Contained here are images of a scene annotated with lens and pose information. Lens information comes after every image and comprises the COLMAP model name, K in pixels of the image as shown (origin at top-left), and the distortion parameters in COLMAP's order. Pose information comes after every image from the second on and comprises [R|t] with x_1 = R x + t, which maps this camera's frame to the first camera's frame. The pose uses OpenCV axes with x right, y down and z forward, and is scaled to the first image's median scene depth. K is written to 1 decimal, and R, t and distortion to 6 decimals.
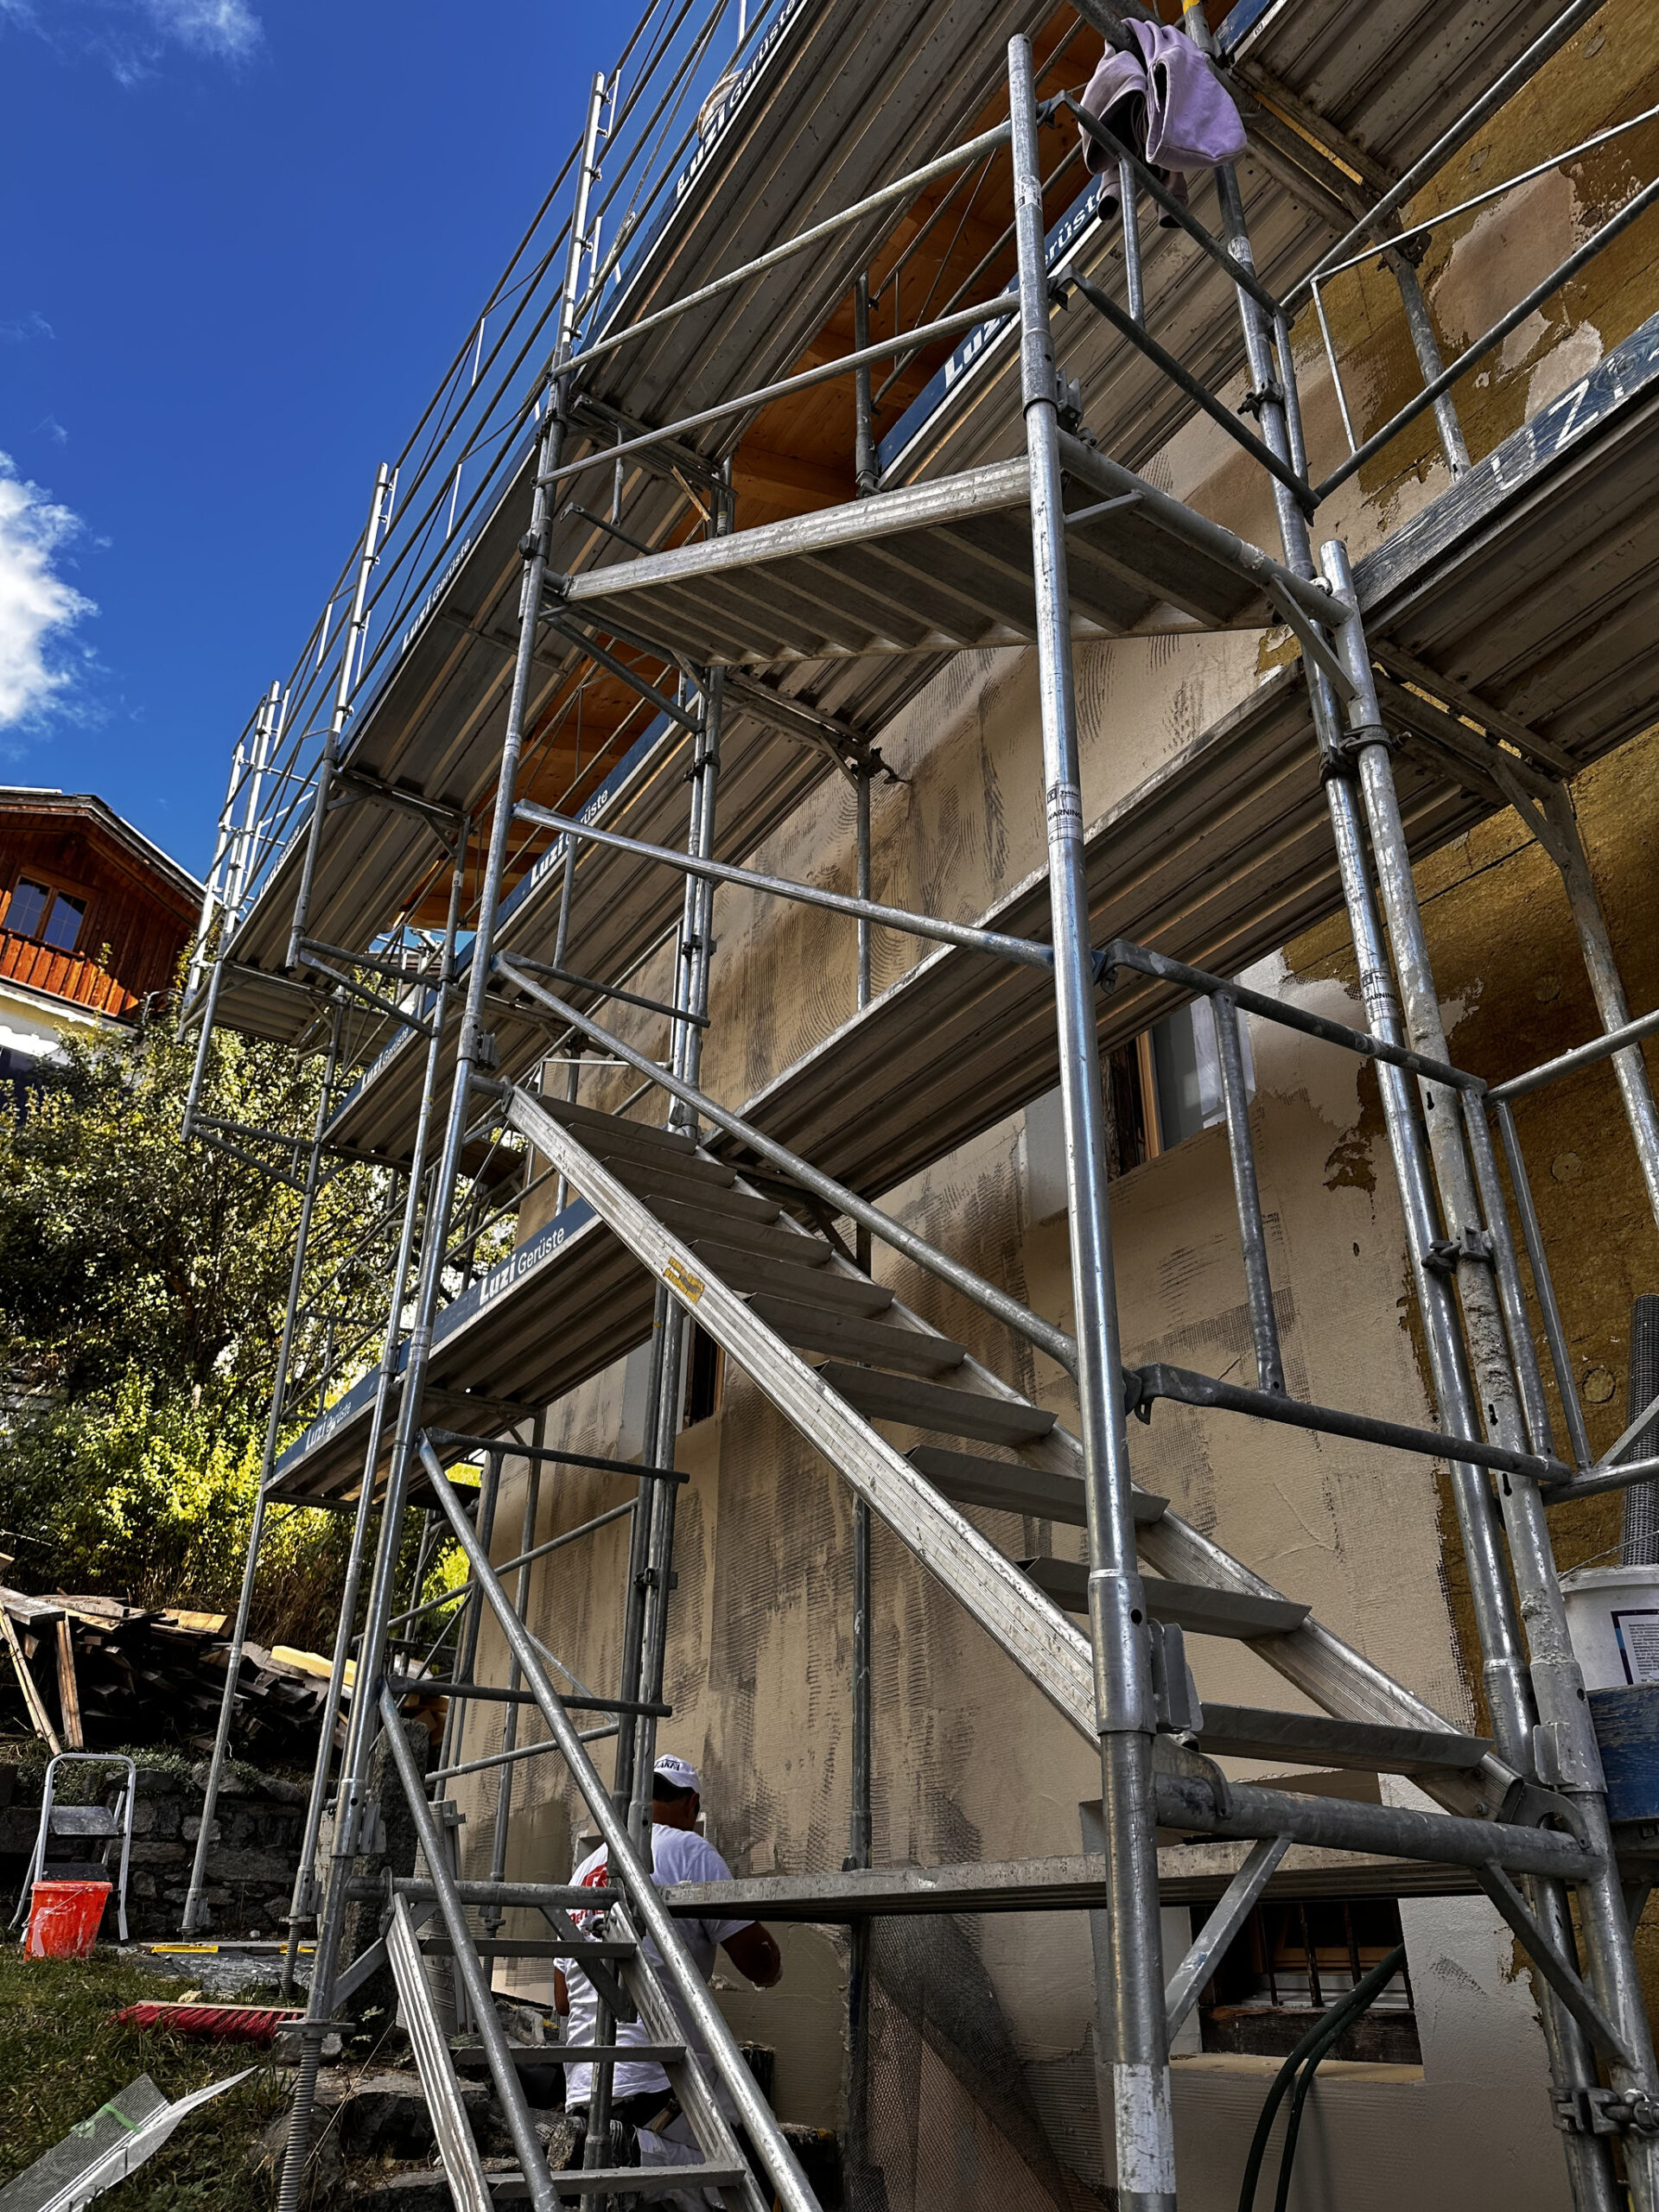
lens RADIAL K [[1595.5, 0, 829.5], [0, 1595.5, 1106.0], [0, 0, 1]] dist [0.048895, -0.007702]
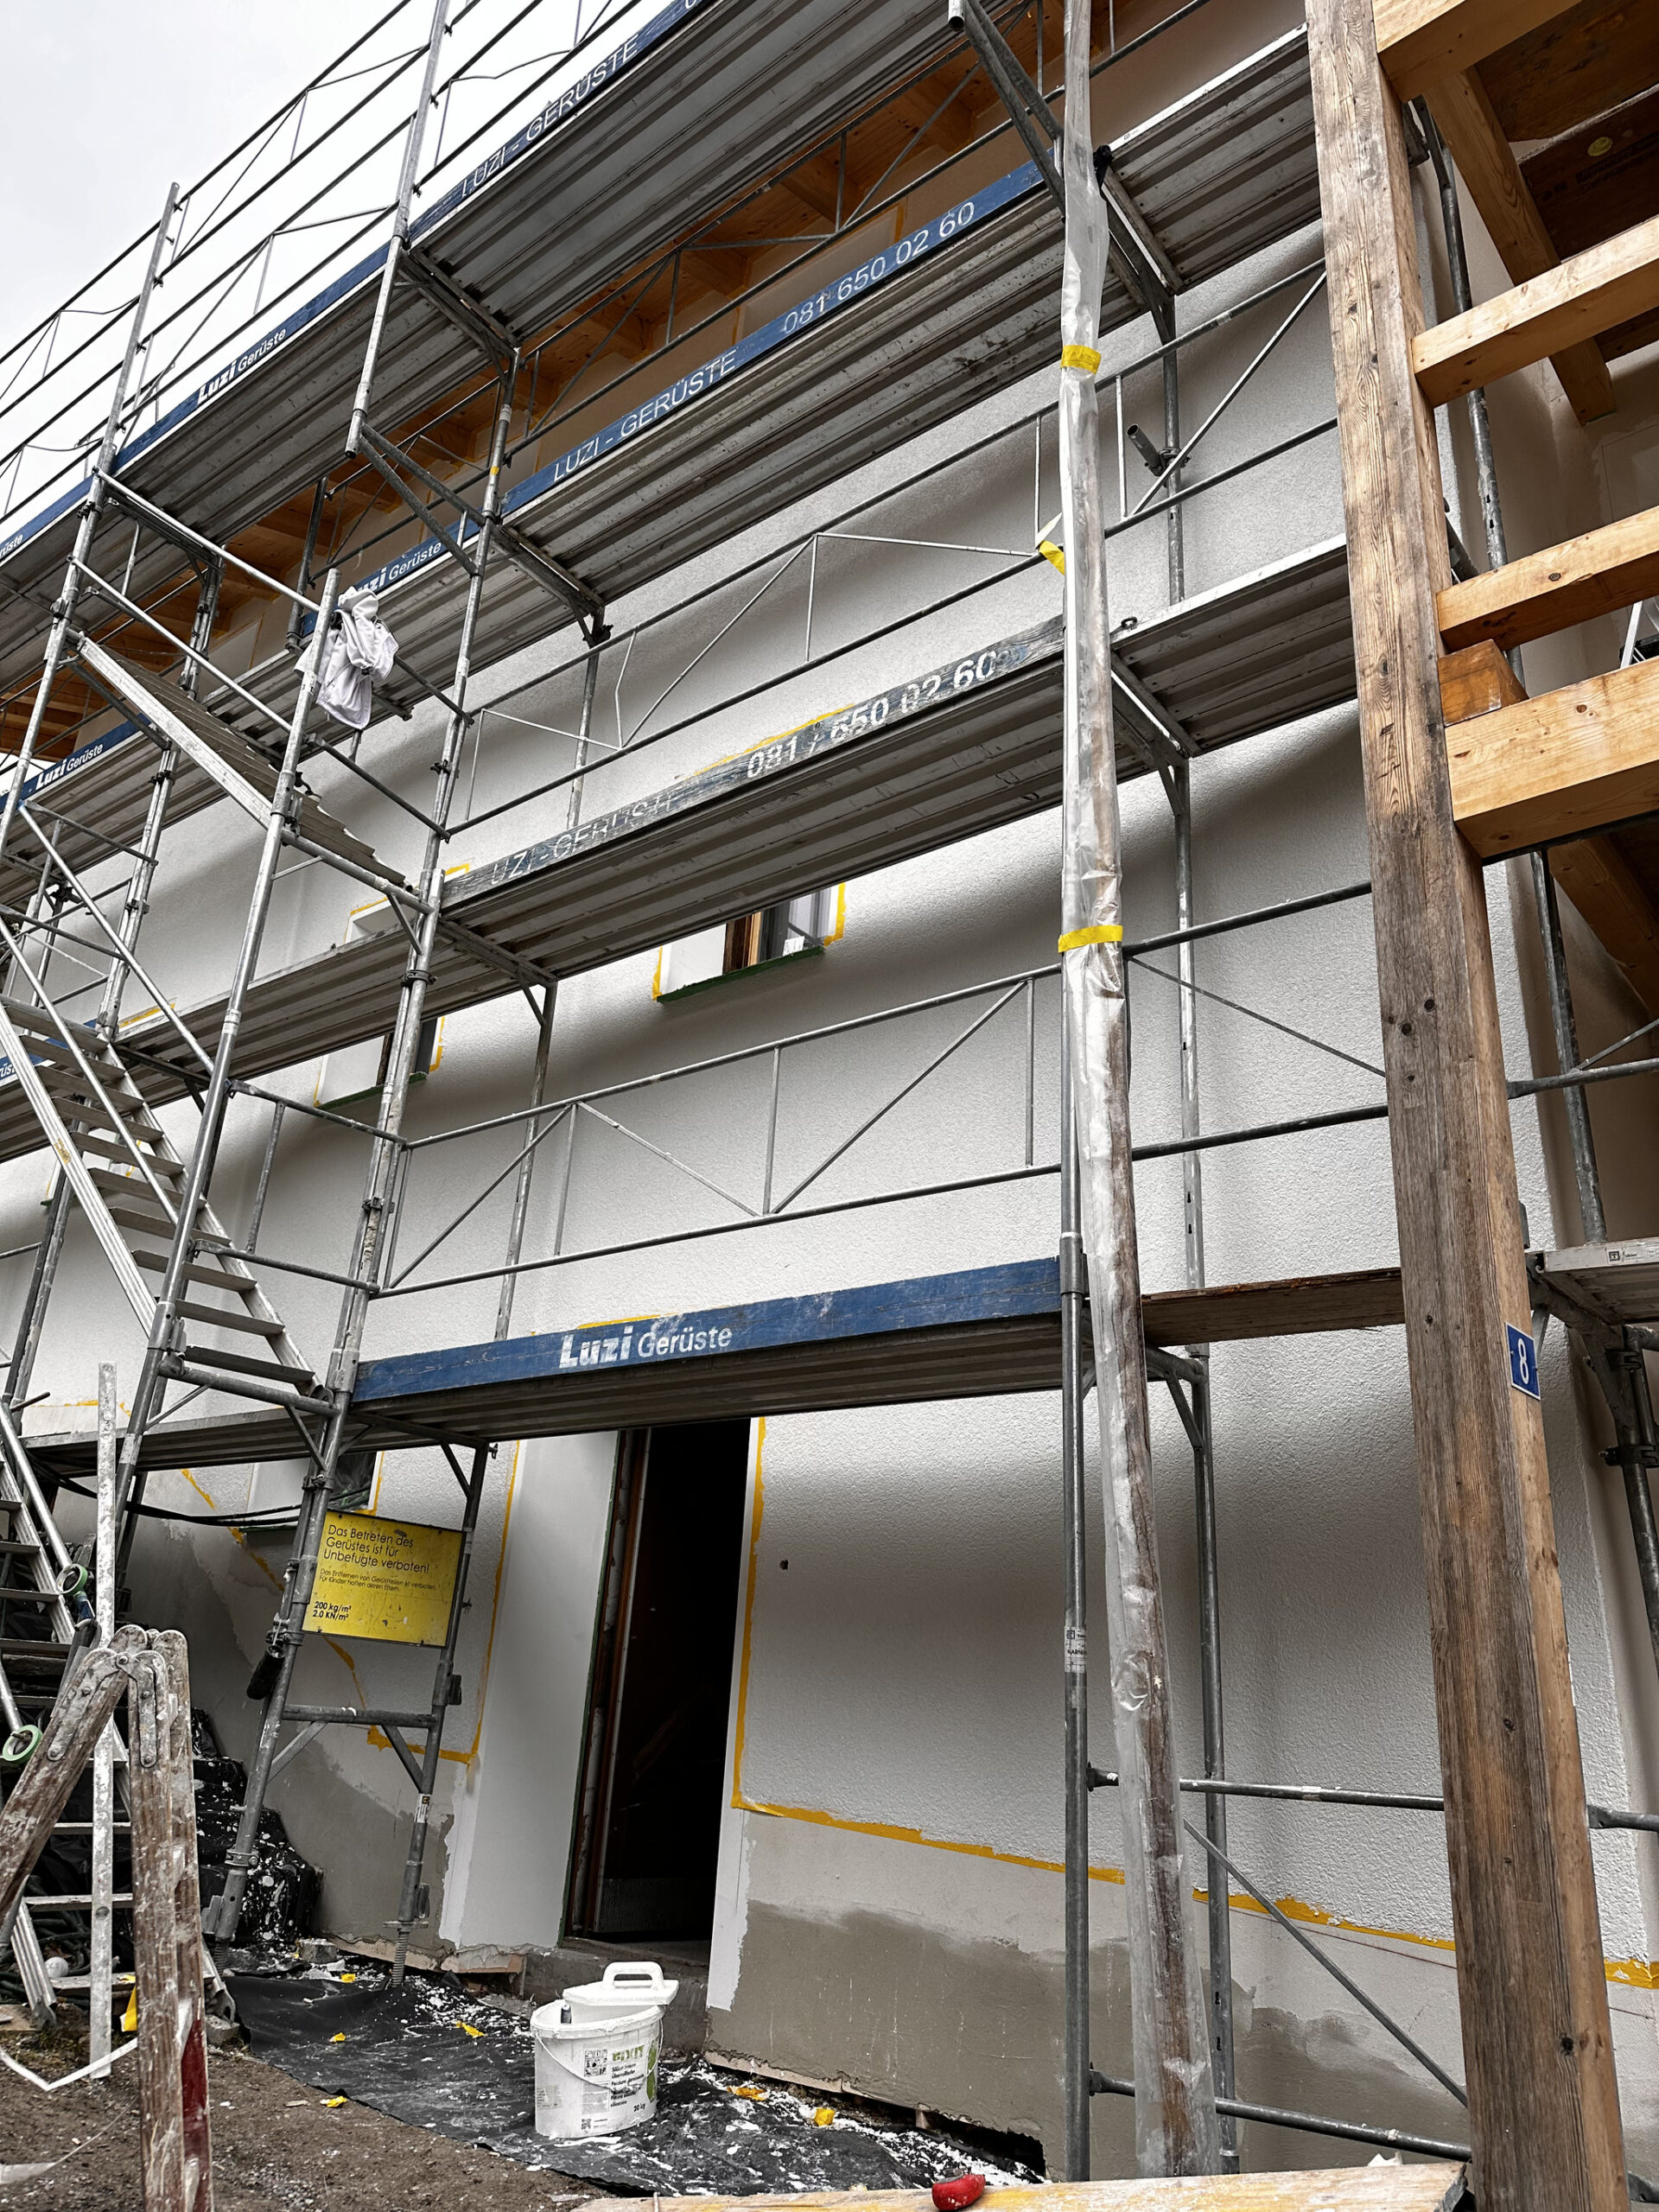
lens RADIAL K [[1595.5, 0, 829.5], [0, 1595.5, 1106.0], [0, 0, 1]] dist [0.048895, -0.007702]
pose [[0.945122, 0.158571, 0.285656, 0.240304], [-0.201889, 0.970872, 0.129030, -0.420888], [-0.256875, -0.179620, 0.949606, -1.254546]]
